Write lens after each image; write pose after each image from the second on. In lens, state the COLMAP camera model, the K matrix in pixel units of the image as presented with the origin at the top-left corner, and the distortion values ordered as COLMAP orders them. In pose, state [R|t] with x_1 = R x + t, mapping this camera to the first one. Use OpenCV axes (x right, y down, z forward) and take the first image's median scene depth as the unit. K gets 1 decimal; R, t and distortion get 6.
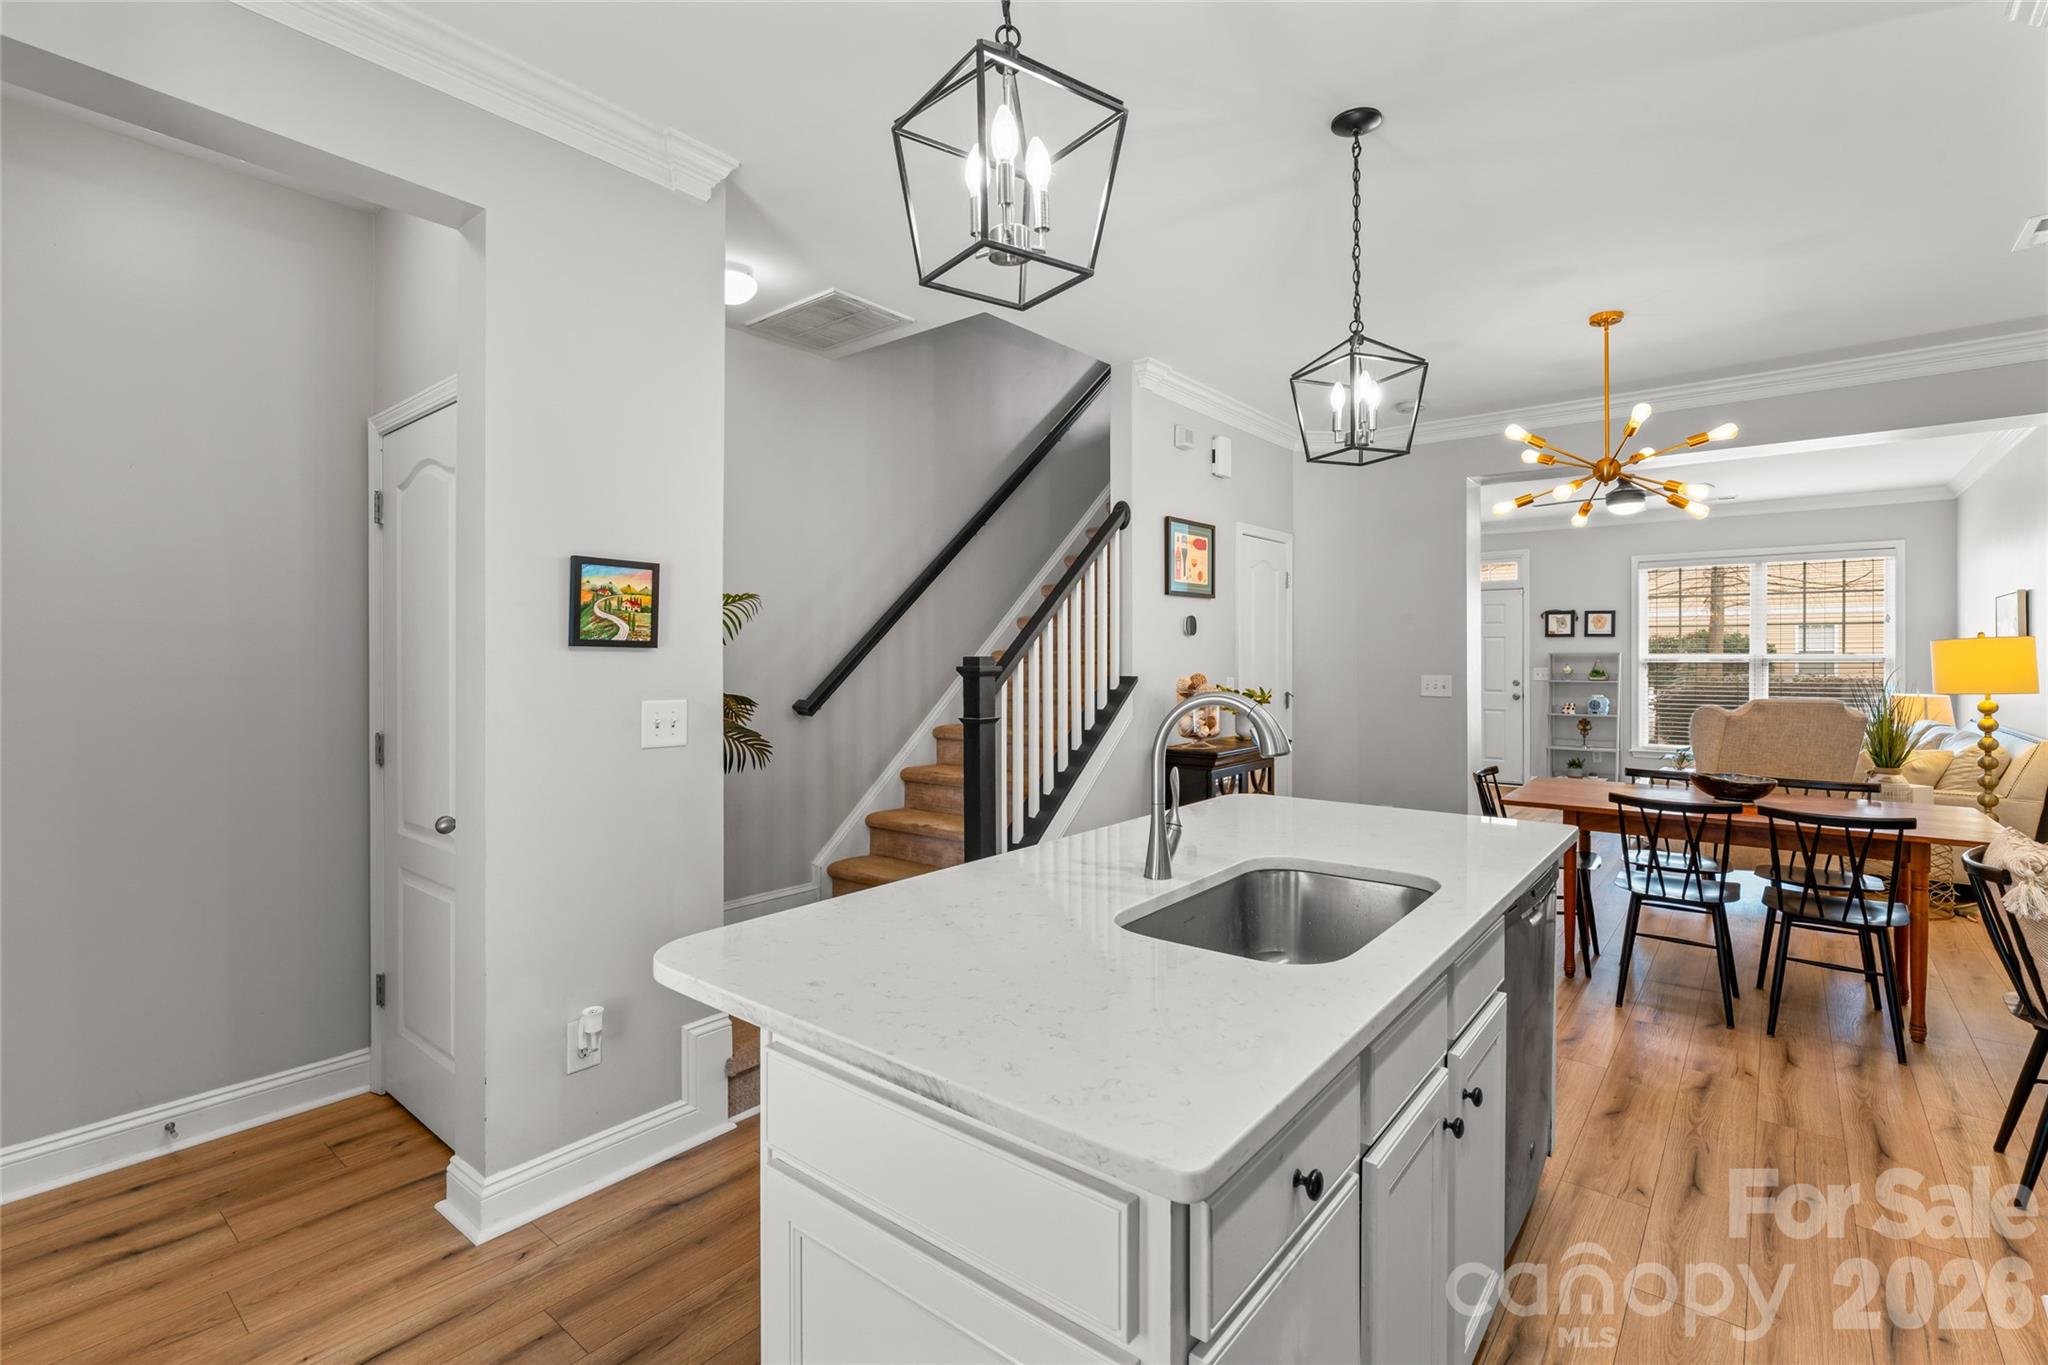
lens RADIAL K [[923.6, 0, 1020.0], [0, 923.6, 659.9], [0, 0, 1]] dist [-0.000009, -0.000192]
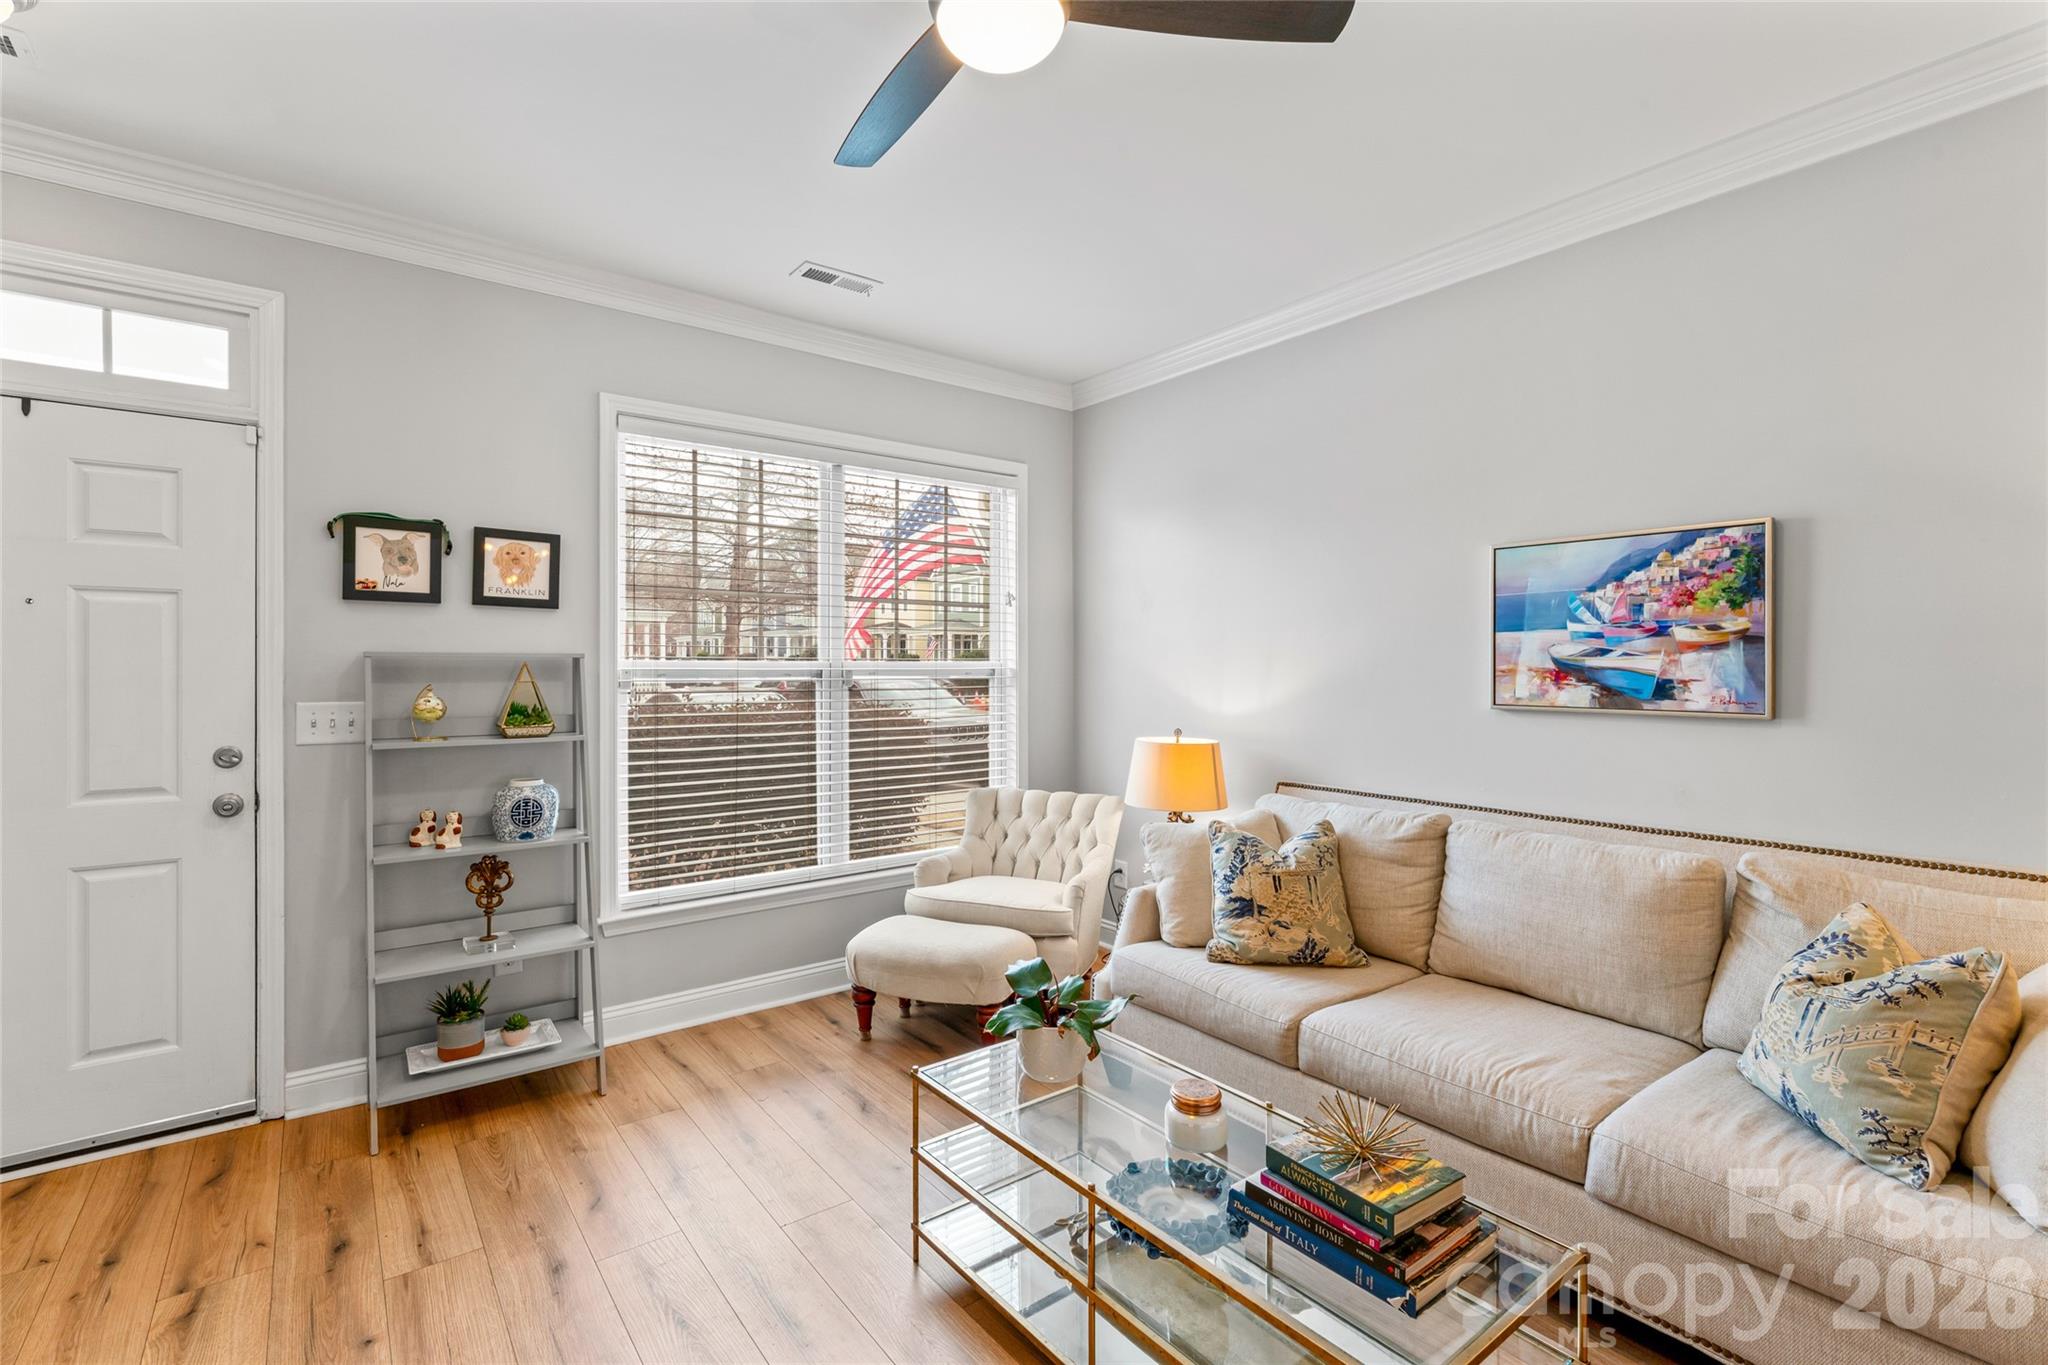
lens RADIAL K [[923.6, 0, 1020.0], [0, 923.6, 659.9], [0, 0, 1]] dist [-0.000009, -0.000192]
pose [[0.229403, 0.008520, 0.973294, 0.420564], [0.000626, 0.999960, -0.008901, -0.002694], [-0.973331, 0.002651, 0.229388, 0.923976]]
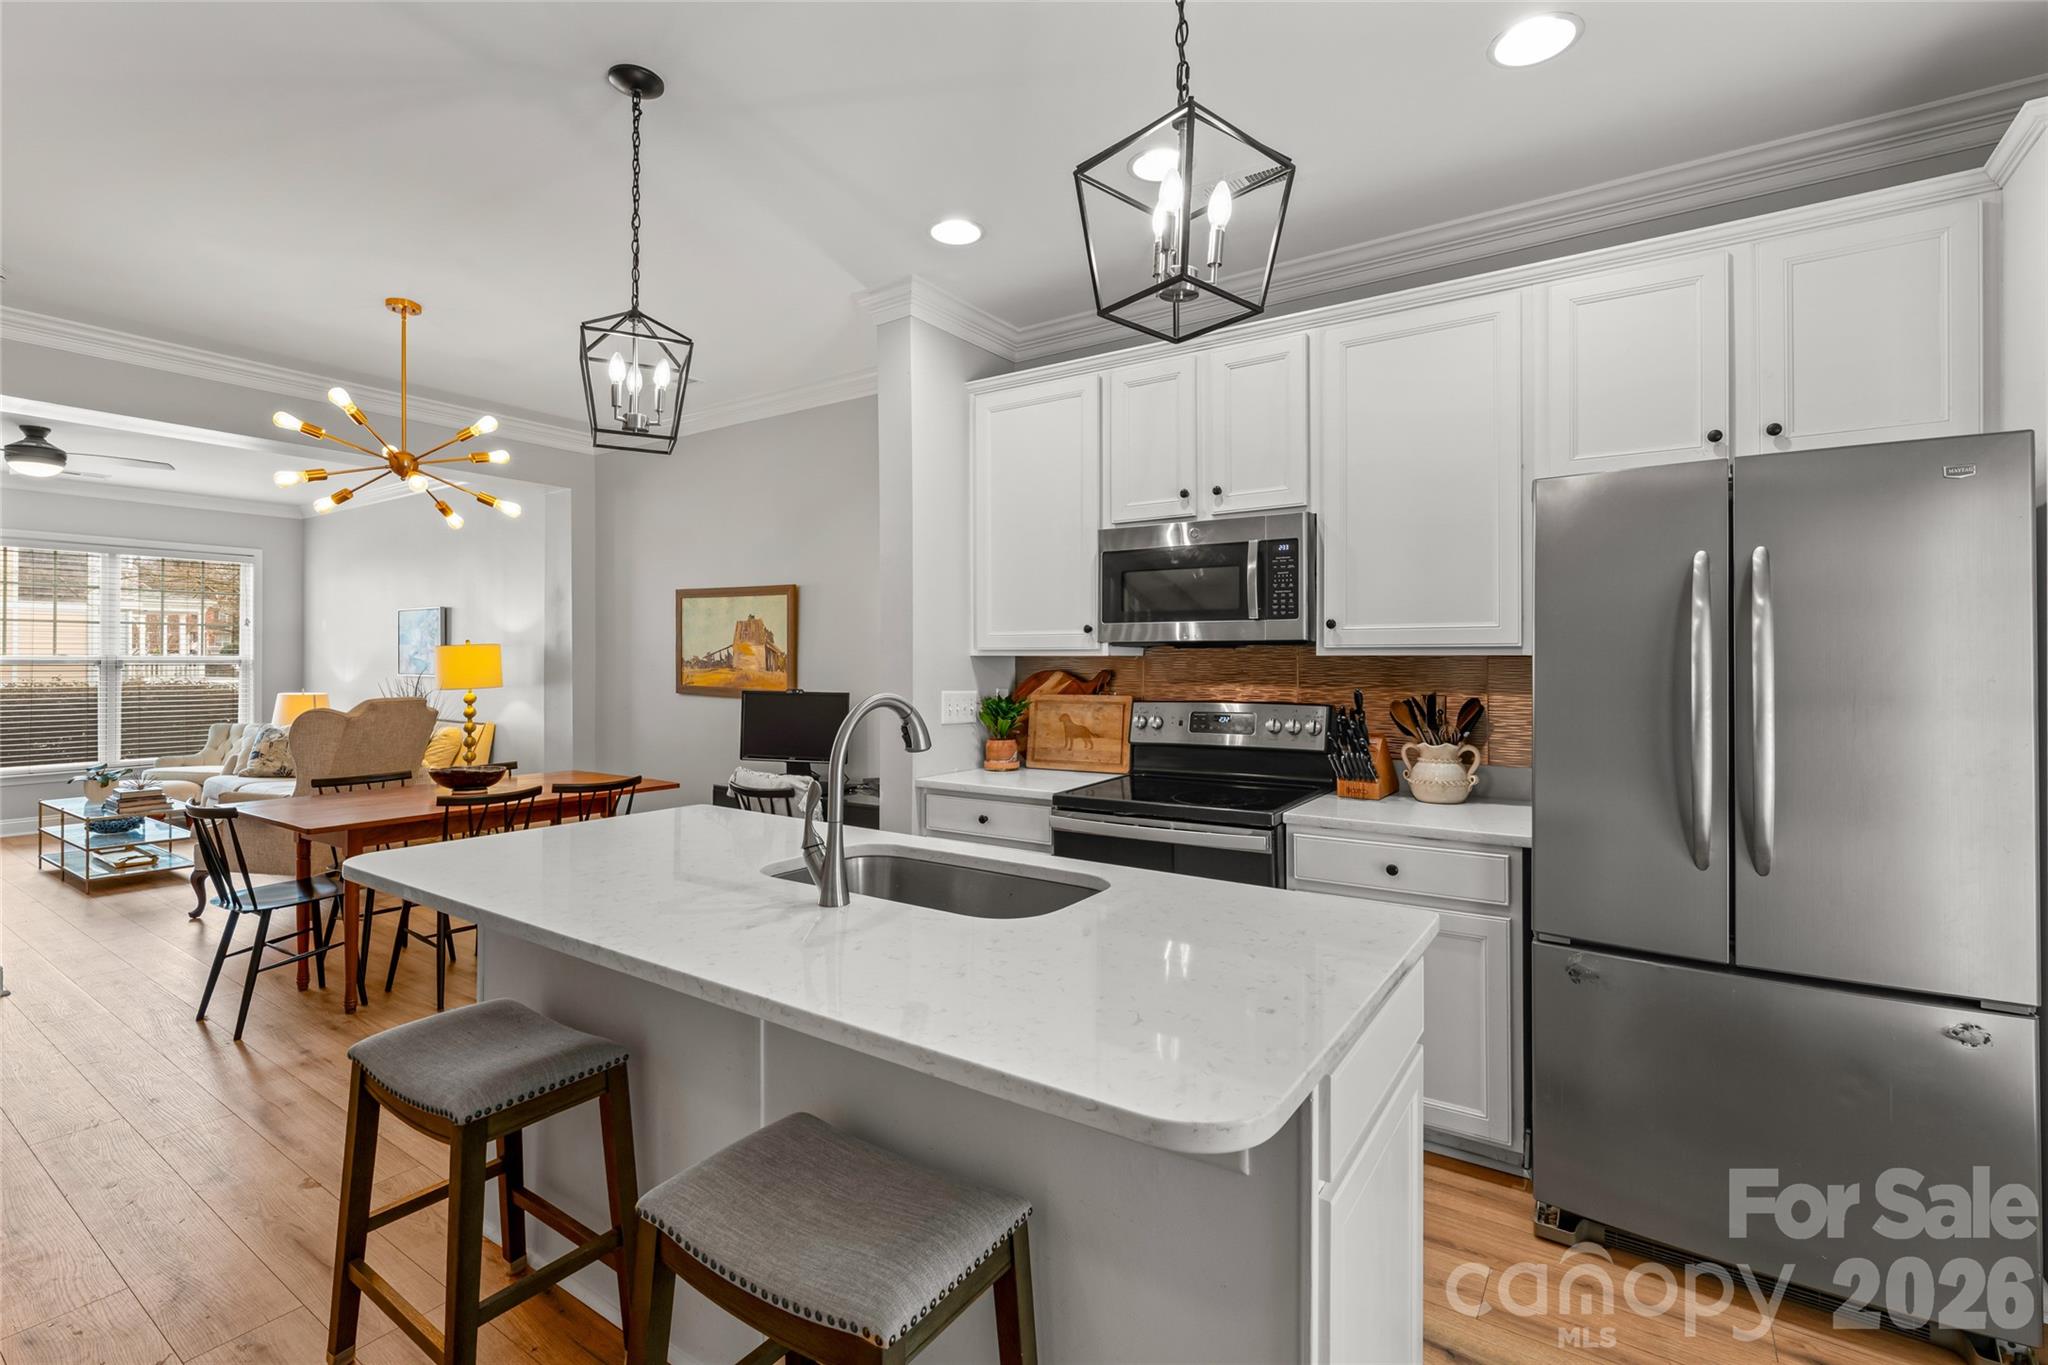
lens RADIAL K [[923.6, 0, 1020.0], [0, 923.6, 659.9], [0, 0, 1]] dist [-0.000009, -0.000192]
pose [[-0.080327, 0.001678, 0.996767, -0.190220], [-0.000435, 0.999998, -0.001718, -0.000414], [-0.996768, -0.000572, -0.080326, 0.222837]]
